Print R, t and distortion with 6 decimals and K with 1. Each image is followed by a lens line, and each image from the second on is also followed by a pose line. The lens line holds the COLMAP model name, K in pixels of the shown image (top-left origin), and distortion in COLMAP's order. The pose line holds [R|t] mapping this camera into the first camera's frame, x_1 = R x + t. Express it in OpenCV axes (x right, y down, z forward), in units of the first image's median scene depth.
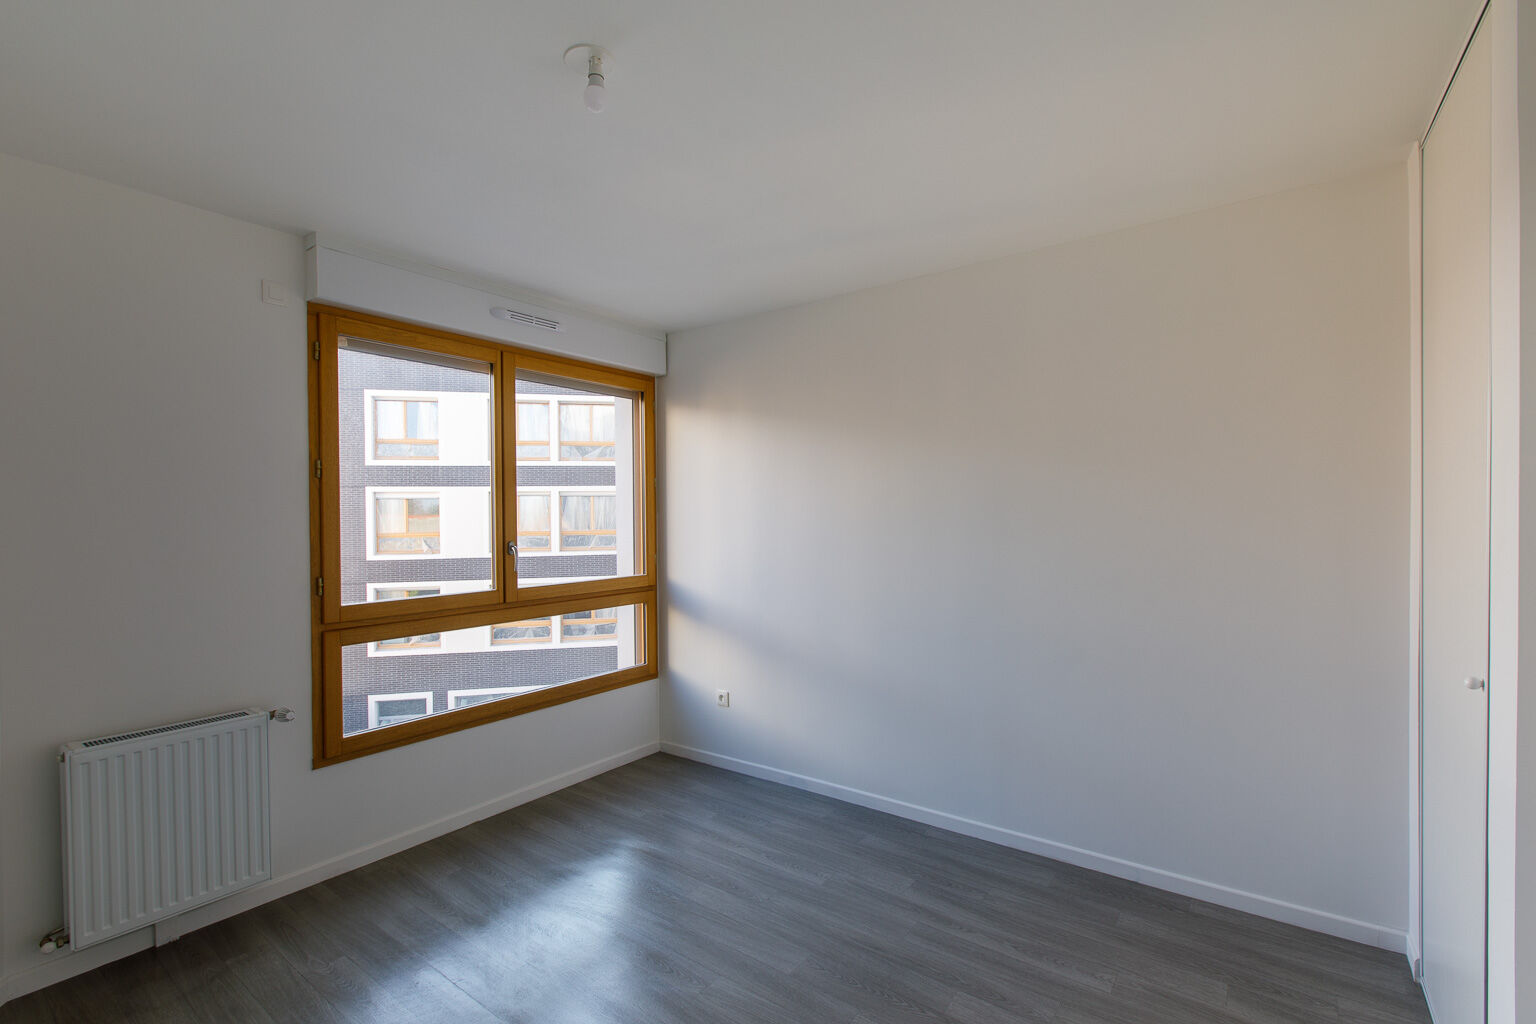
lens RADIAL K [[705.7, 0, 768.0], [0, 705.7, 512.0], [0, 0, 1]] dist [-0.000209, -0.000030]
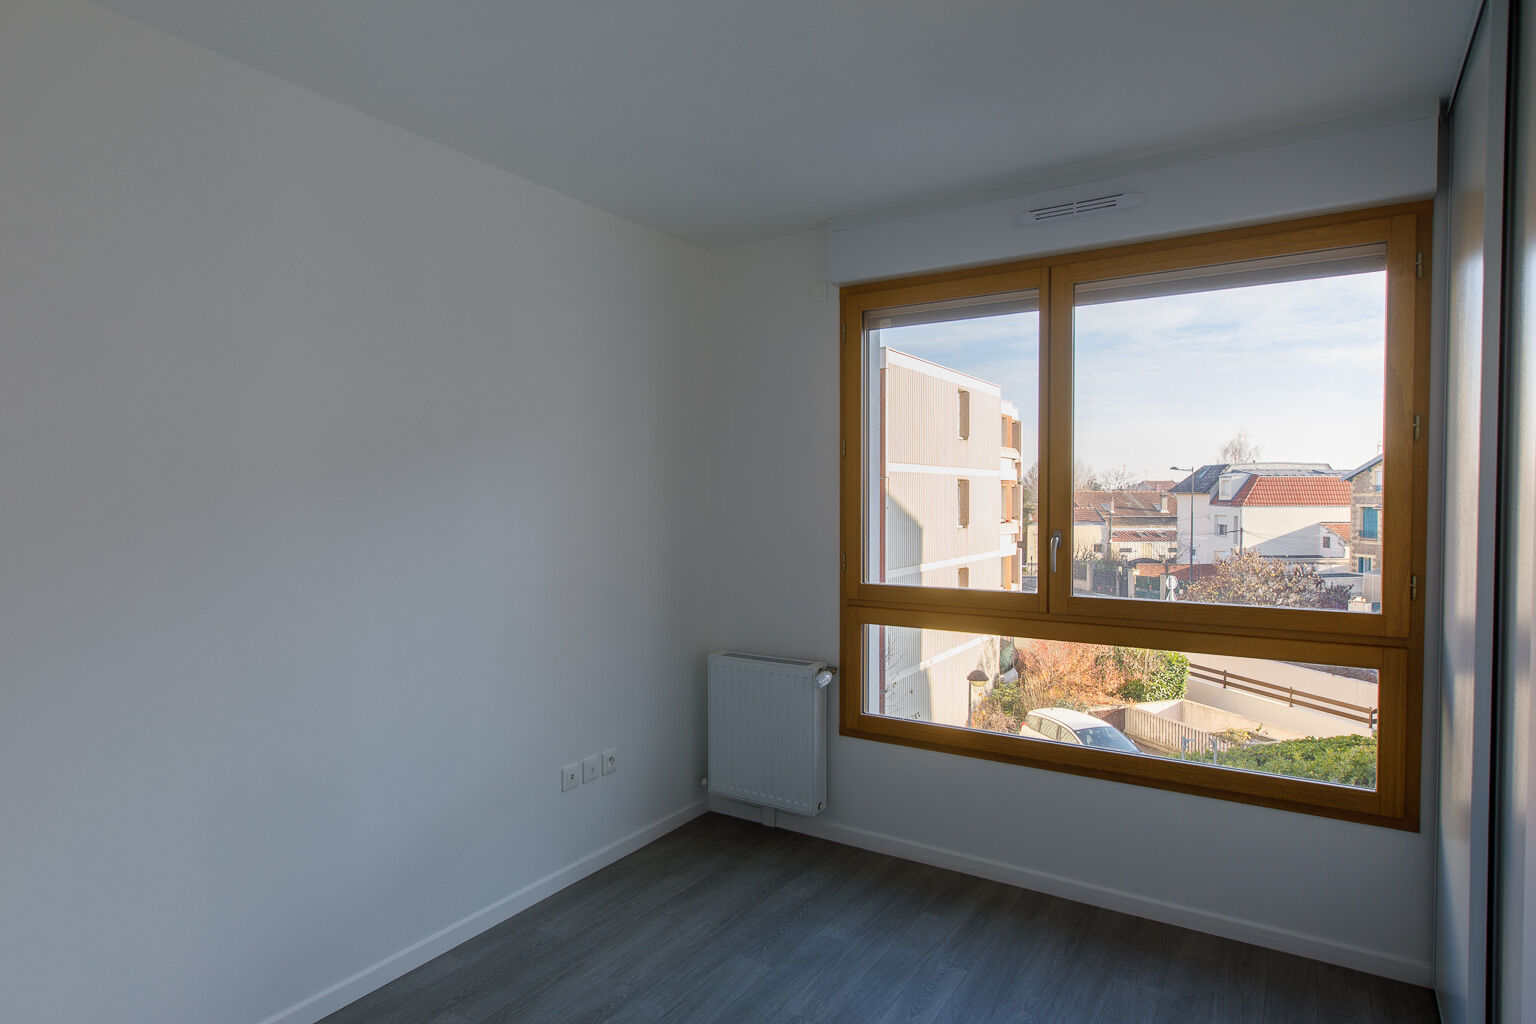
lens RADIAL K [[830.3, 0, 768.0], [0, 830.3, 512.0], [0, 0, 1]] dist [0.001904, 0.000660]
pose [[0.061251, 0.028407, -0.997718, 0.519128], [0.004945, 0.999574, 0.028763, -0.002167], [0.998110, -0.006695, 0.061084, 0.735374]]
